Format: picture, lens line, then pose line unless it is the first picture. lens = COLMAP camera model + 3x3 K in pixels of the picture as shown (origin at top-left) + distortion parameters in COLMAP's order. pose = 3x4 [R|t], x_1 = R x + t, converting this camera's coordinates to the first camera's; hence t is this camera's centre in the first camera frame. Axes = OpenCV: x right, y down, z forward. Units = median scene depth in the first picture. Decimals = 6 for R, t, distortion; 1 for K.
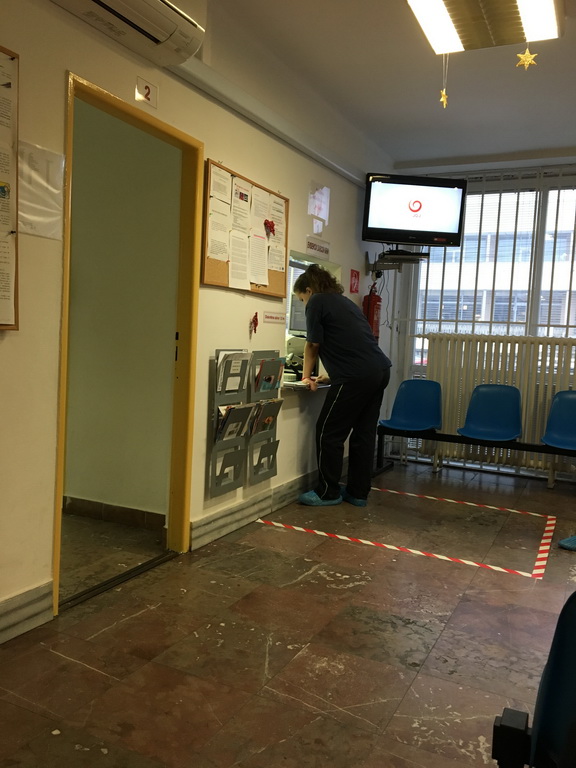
lens RADIAL K [[639.6, 0, 293.1], [0, 639.6, 384.7], [0, 0, 1]] dist [0.059433, -0.084667]
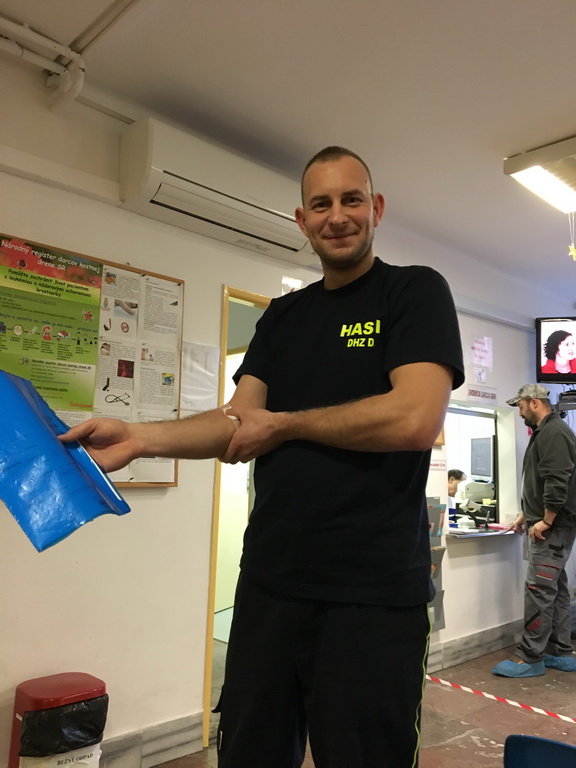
lens RADIAL K [[639.6, 0, 286.4], [0, 639.6, 382.9], [0, 0, 1]] dist [0.059433, -0.084667]
pose [[0.937150, -0.072053, -0.341407, 0.147349], [-0.005675, 0.975170, -0.221387, -0.004223], [0.348881, 0.209410, 0.913471, -0.072430]]
